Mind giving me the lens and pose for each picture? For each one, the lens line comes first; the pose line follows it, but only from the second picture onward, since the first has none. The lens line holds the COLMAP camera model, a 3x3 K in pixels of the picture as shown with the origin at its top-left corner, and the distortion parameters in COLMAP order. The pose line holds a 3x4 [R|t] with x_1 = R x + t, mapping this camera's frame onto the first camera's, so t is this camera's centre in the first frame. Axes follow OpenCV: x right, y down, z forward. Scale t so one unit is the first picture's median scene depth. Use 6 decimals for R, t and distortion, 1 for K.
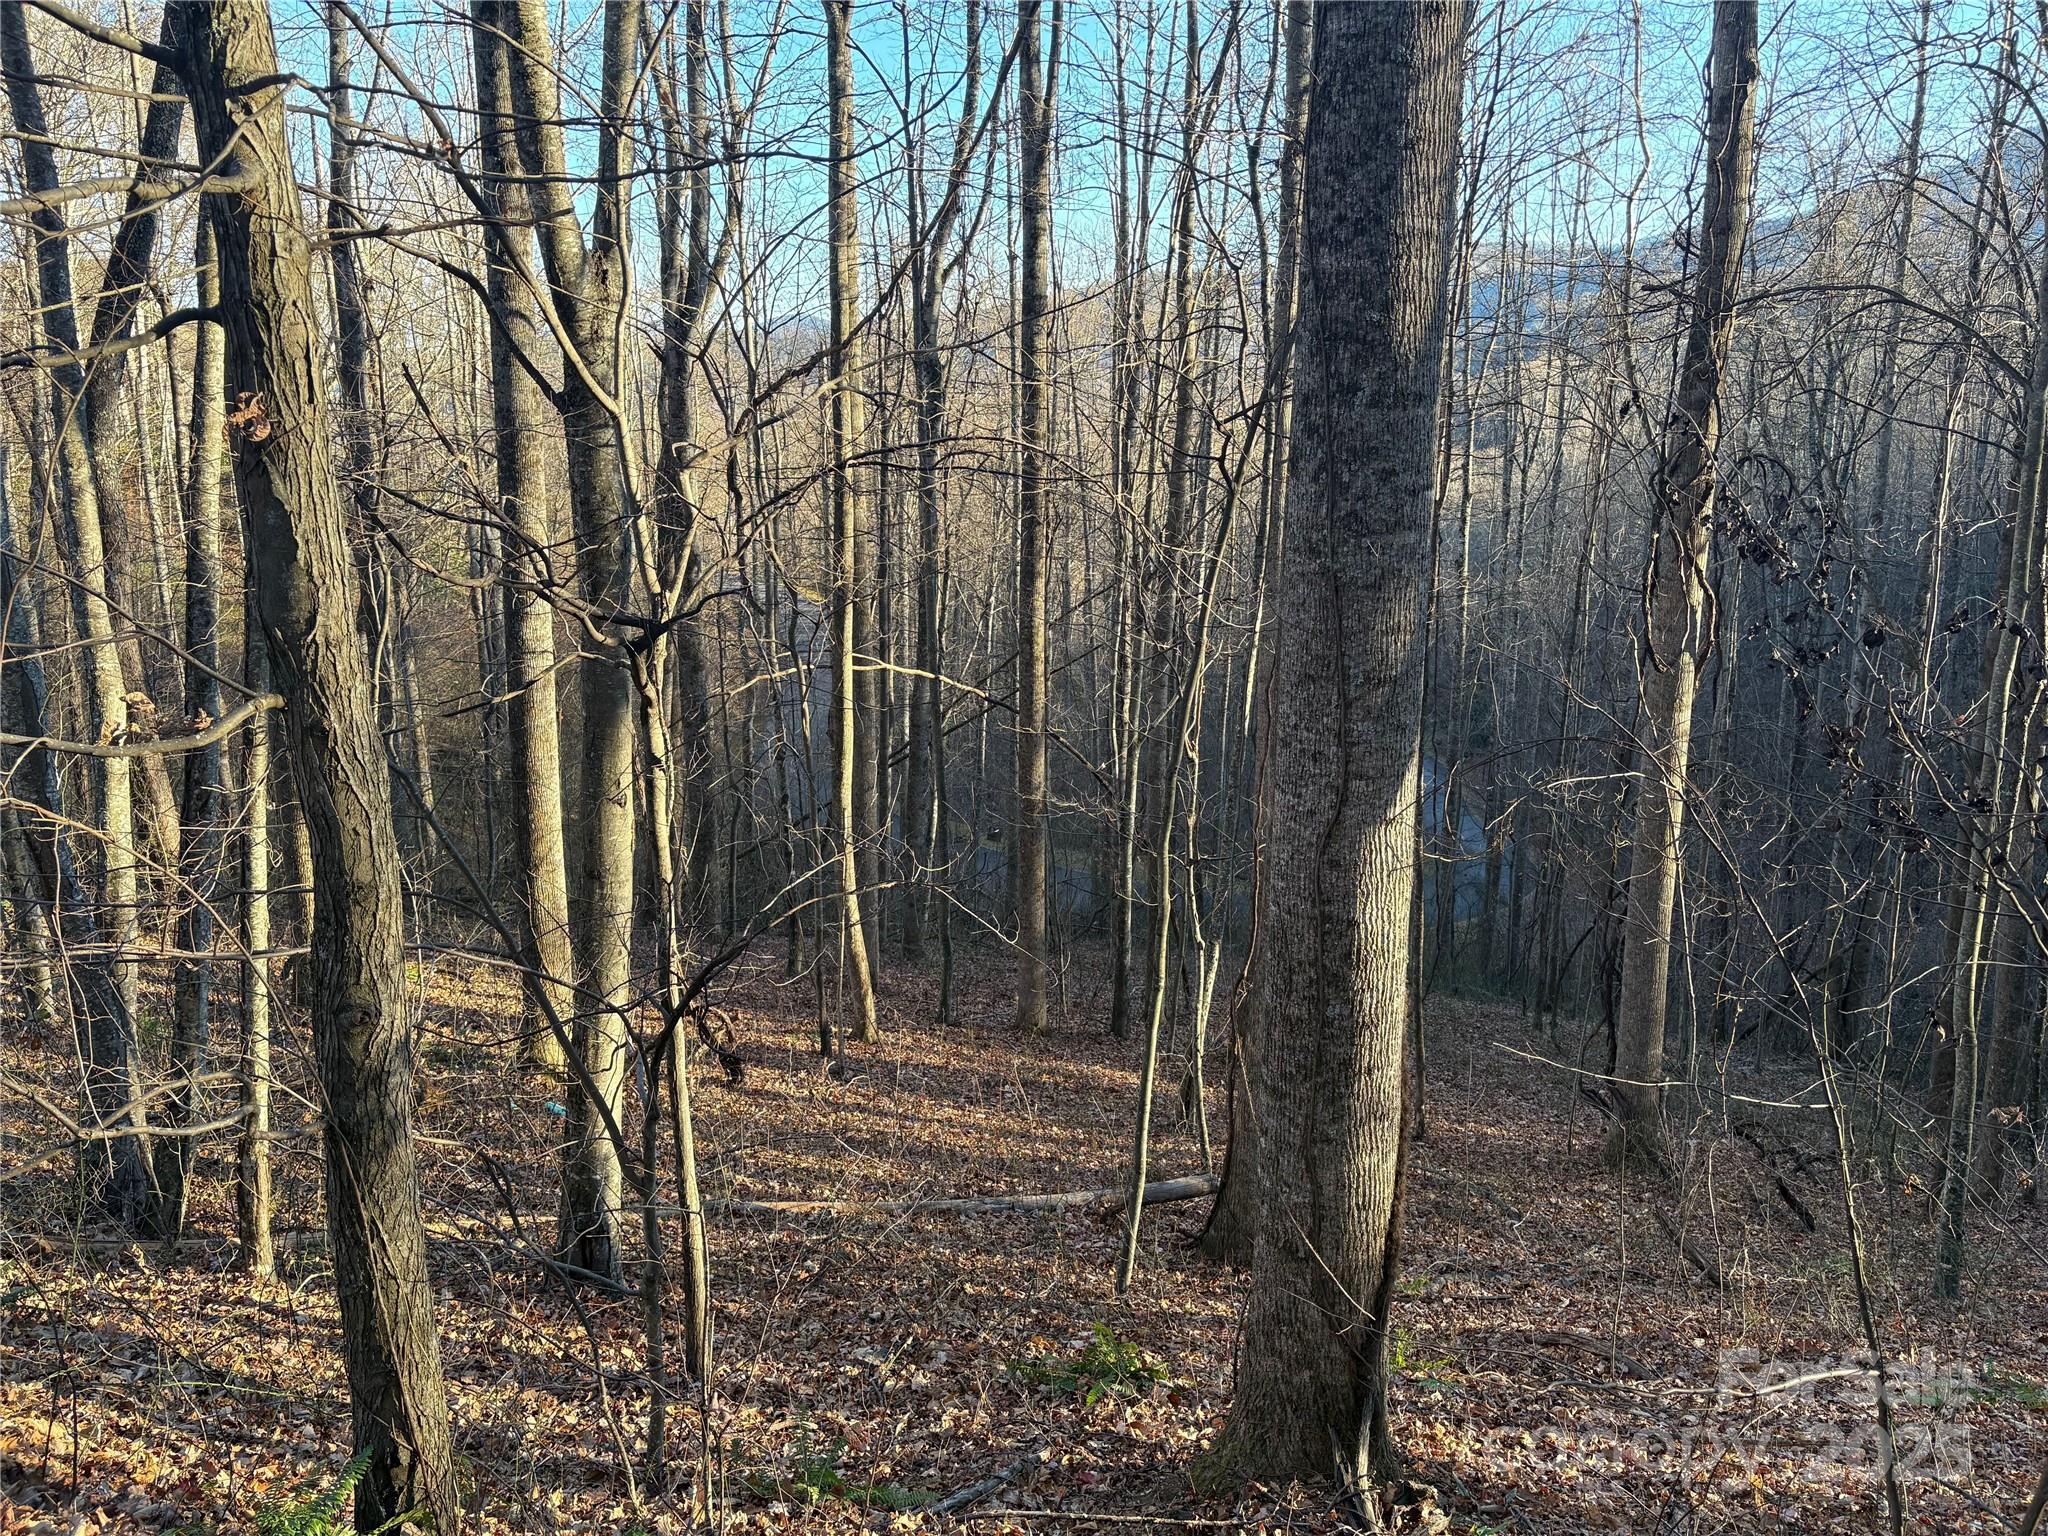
lens RADIAL K [[1564.3, 0, 1029.5], [0, 1564.3, 761.7], [0, 0, 1]] dist [0.032626, -0.032111]
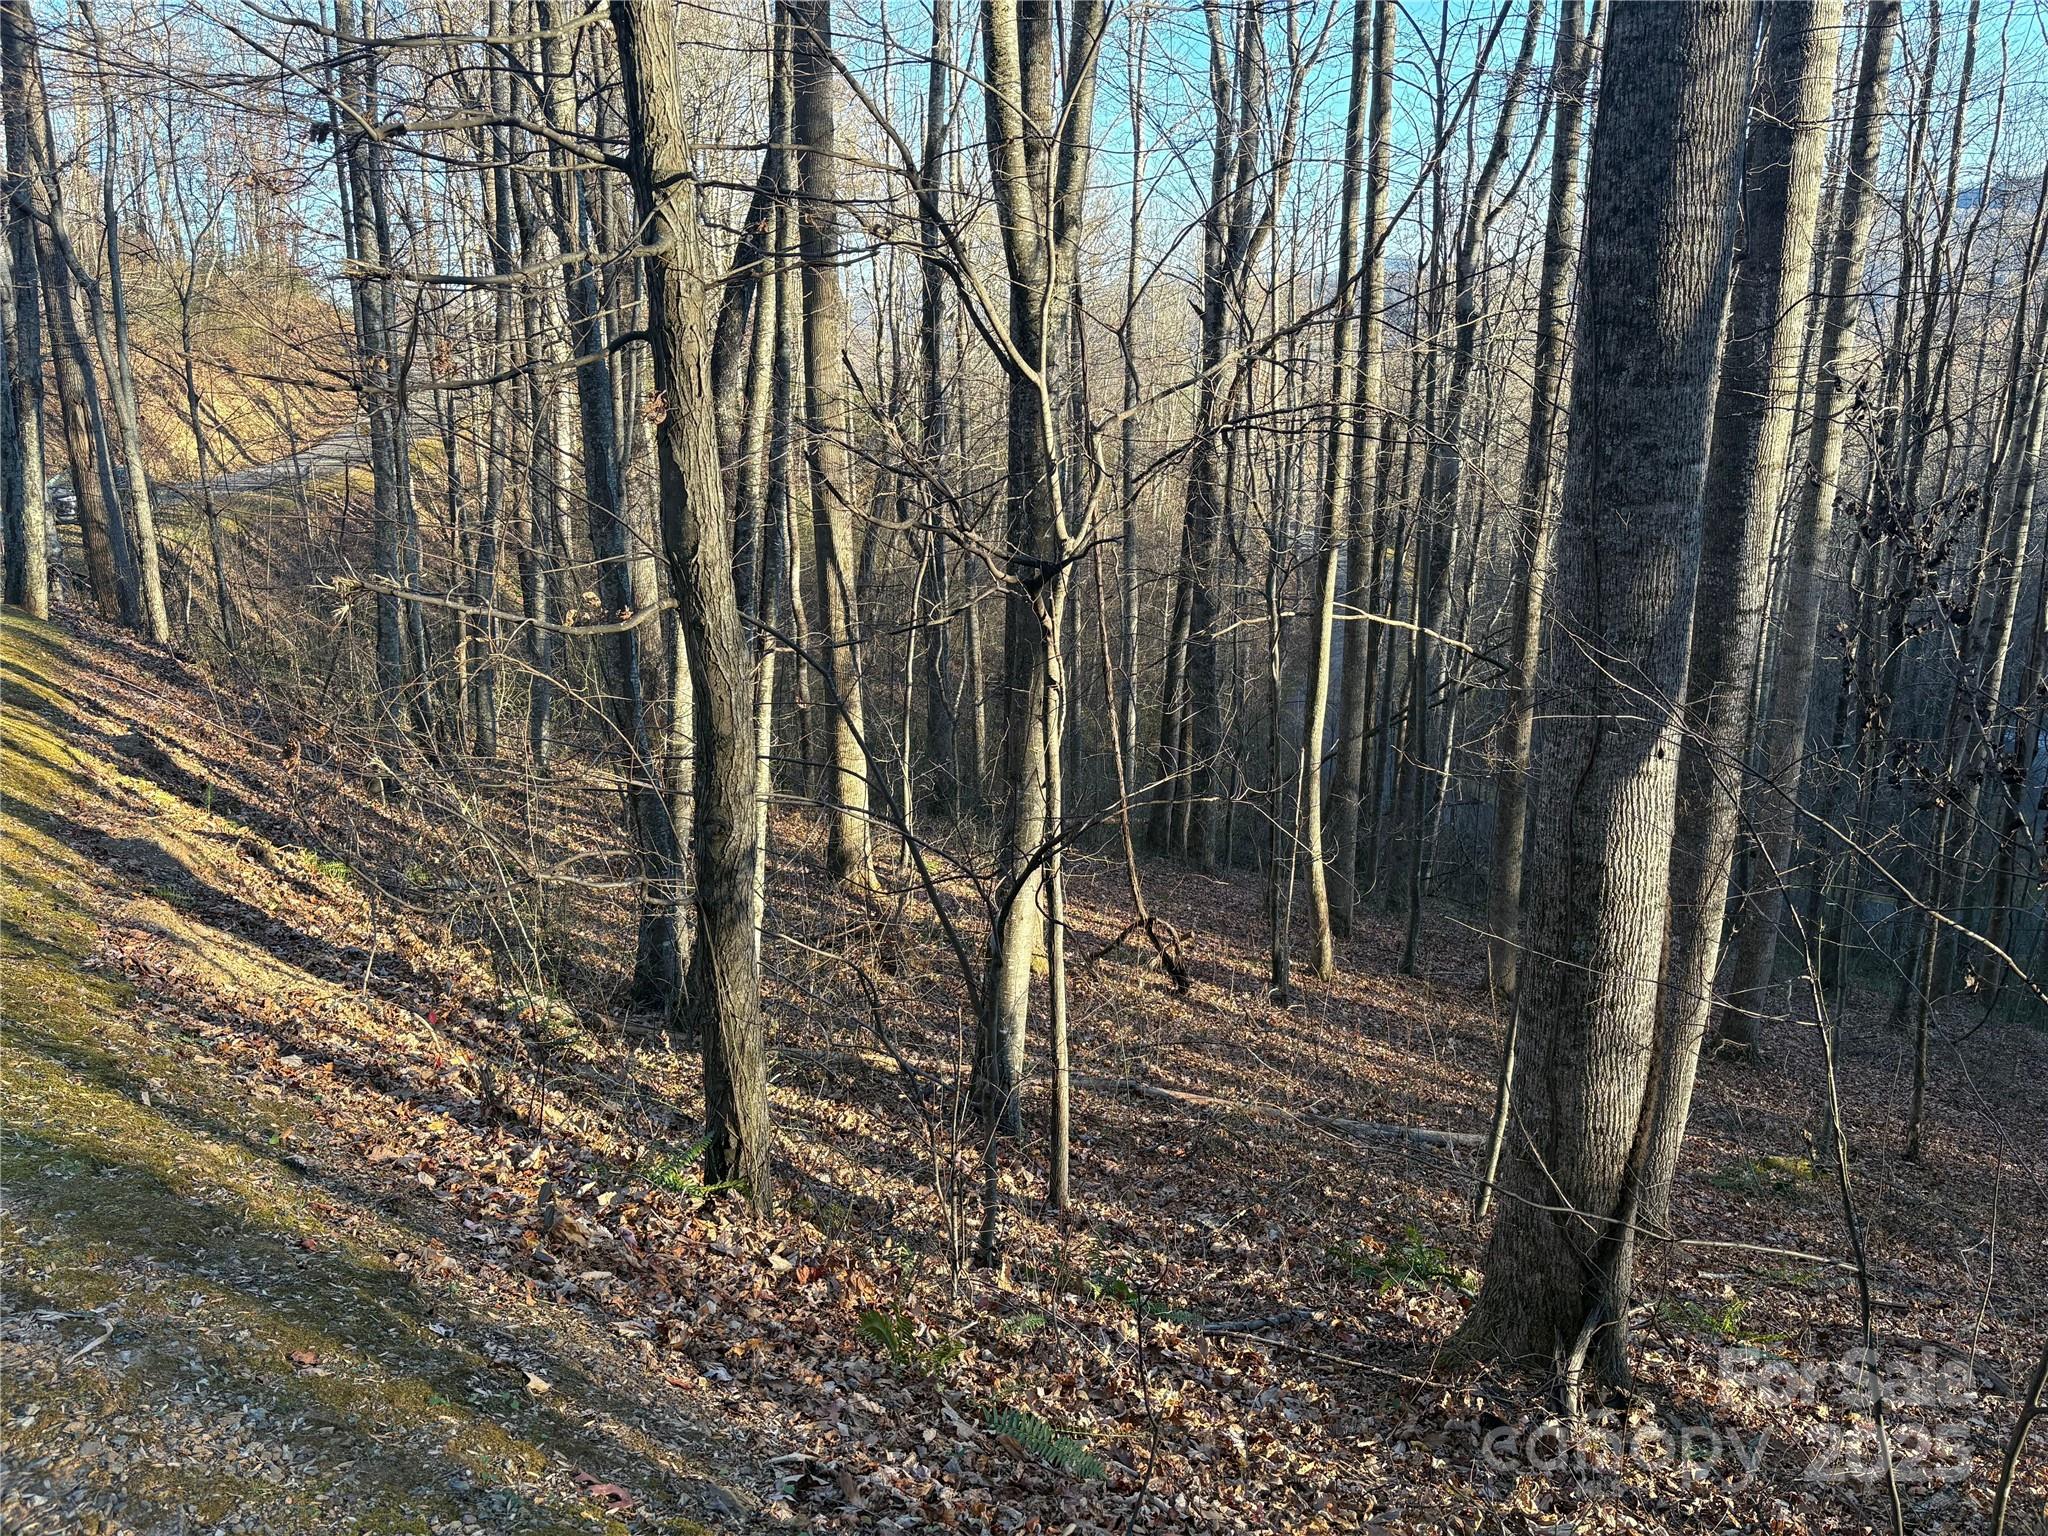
lens RADIAL K [[1564.3, 0, 1020.1], [0, 1564.3, 769.7], [0, 0, 1]] dist [0.032626, -0.032111]
pose [[0.934428, 0.084734, -0.345927, 0.152086], [-0.071814, 0.996163, 0.050021, 0.008912], [0.348838, -0.021899, 0.936927, -0.112175]]
